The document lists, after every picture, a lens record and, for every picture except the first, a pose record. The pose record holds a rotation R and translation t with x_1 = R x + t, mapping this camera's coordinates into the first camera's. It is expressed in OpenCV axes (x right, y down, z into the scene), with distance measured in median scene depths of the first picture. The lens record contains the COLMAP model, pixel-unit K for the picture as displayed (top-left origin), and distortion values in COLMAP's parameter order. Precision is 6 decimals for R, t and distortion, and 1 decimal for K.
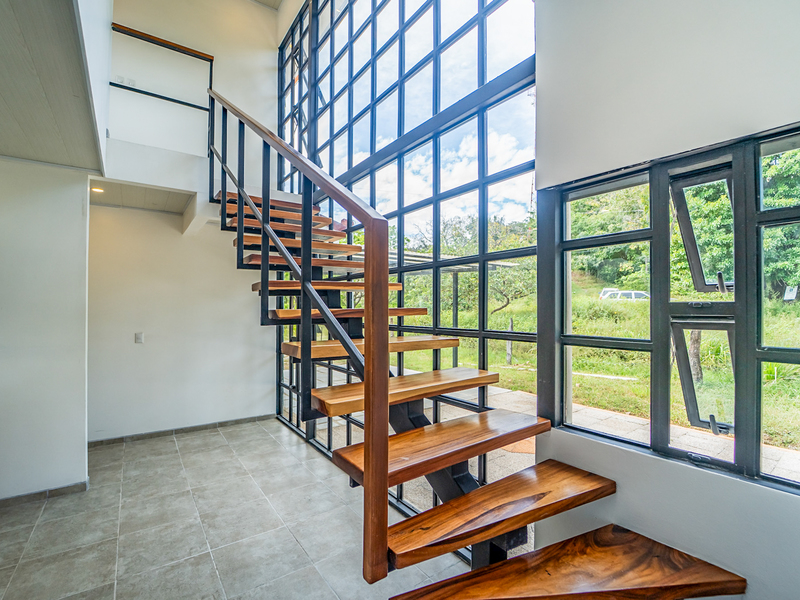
lens RADIAL K [[373.7, 0, 402.6], [0, 373.7, 307.3], [0, 0, 1]] dist [0.018926, 0.000150]
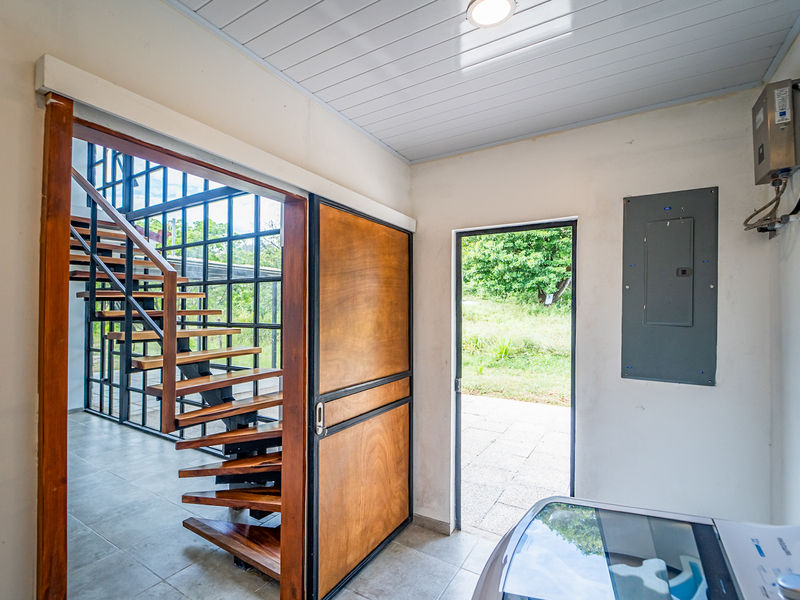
lens RADIAL K [[373.7, 0, 402.6], [0, 373.7, 307.3], [0, 0, 1]] dist [0.018926, 0.000150]
pose [[0.918769, 0.007893, 0.394716, 0.122711], [-0.006819, 0.999968, -0.004124, -0.007182], [-0.394736, 0.001098, 0.918794, -0.621067]]
